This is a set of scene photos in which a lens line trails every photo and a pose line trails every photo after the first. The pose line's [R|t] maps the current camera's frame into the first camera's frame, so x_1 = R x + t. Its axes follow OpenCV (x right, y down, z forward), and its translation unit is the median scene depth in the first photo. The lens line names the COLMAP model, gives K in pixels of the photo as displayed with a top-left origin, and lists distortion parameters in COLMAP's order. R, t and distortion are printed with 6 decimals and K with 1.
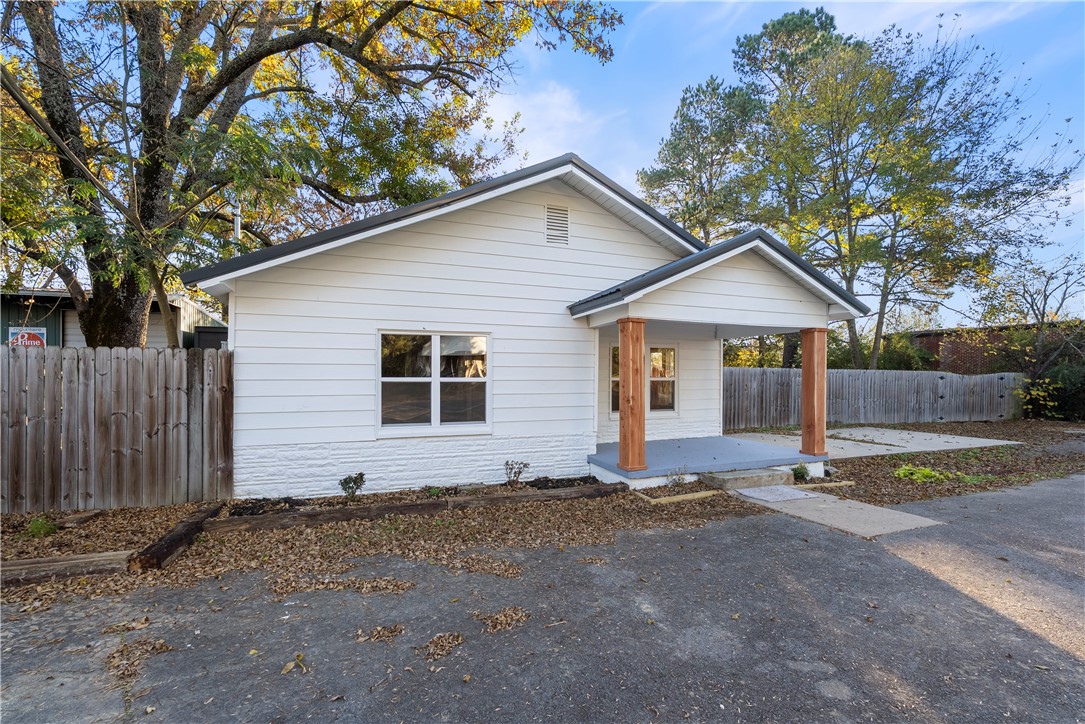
lens RADIAL K [[498.5, 0, 547.4], [0, 498.5, 377.8], [0, 0, 1]] dist [-0.001809, -0.000043]
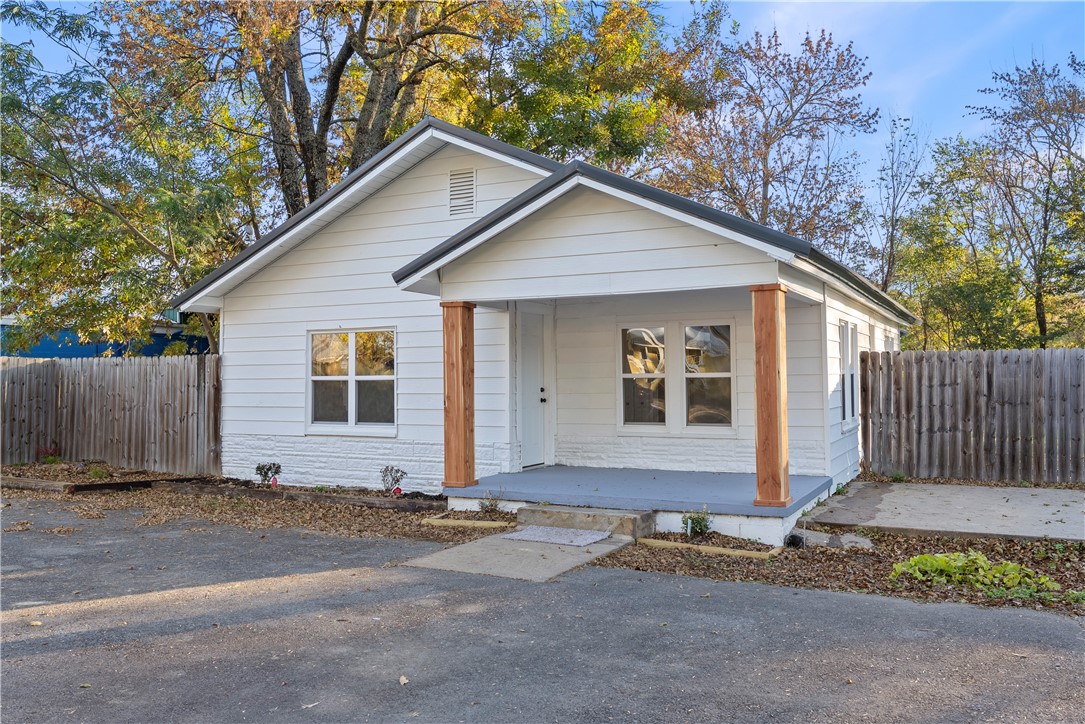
lens RADIAL K [[879.9, 0, 541.4], [0, 879.9, 347.1], [0, 0, 1]] dist [0.002772, -0.002381]
pose [[0.647666, -0.034316, -0.761152, 1.357103], [0.005713, 0.999176, -0.040186, 0.014901], [0.761903, 0.021679, 0.647328, 0.168741]]
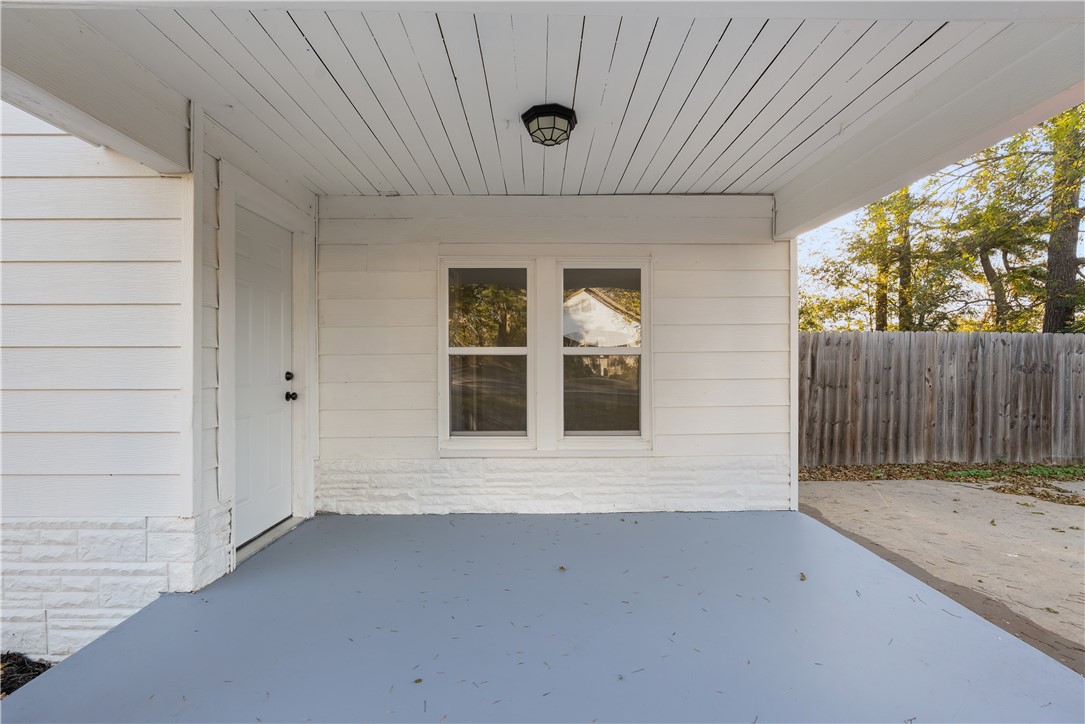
lens RADIAL K [[477.7, 0, 544.2], [0, 477.7, 363.4], [0, 0, 1]] dist [-0.003344, -0.000144]
pose [[0.931271, -0.001159, -0.364325, 0.463056], [0.001011, 0.999999, -0.000596, 0.016917], [0.364326, 0.000187, 0.931272, 0.929106]]
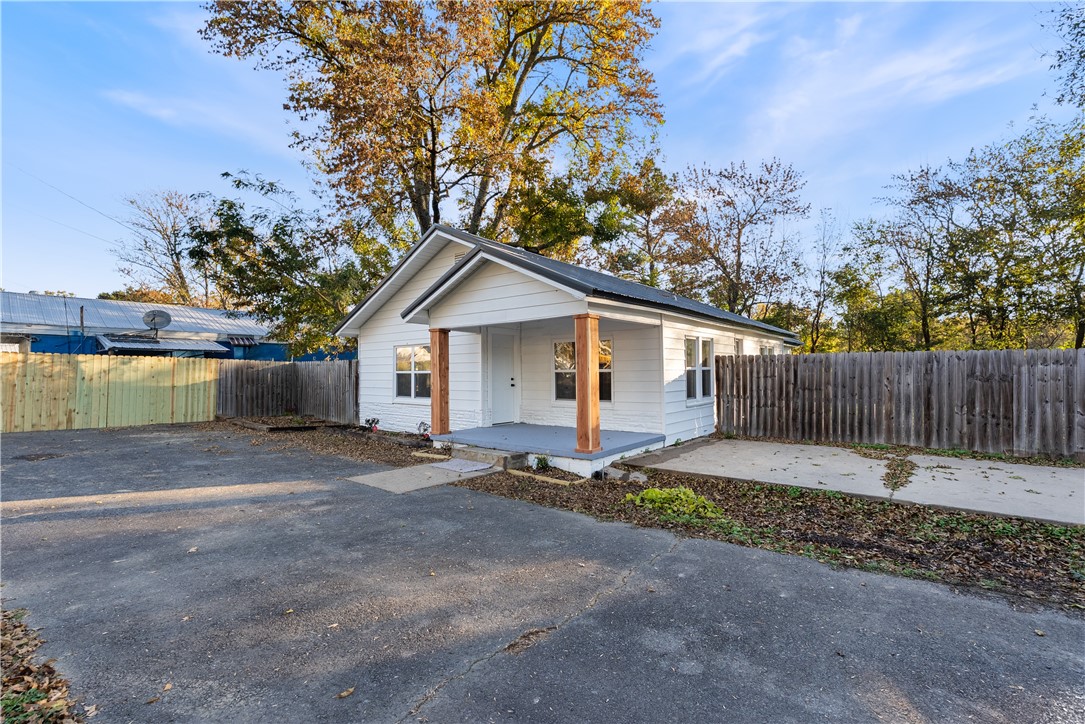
lens RADIAL K [[488.7, 0, 542.5], [0, 488.7, 362.0], [0, 0, 1]] dist [-0.005959, -0.000095]
pose [[0.473529, -0.024027, -0.880450, 1.538981], [0.004119, 0.999677, -0.025065, 0.013469], [0.880768, 0.008243, 0.473476, 0.598347]]
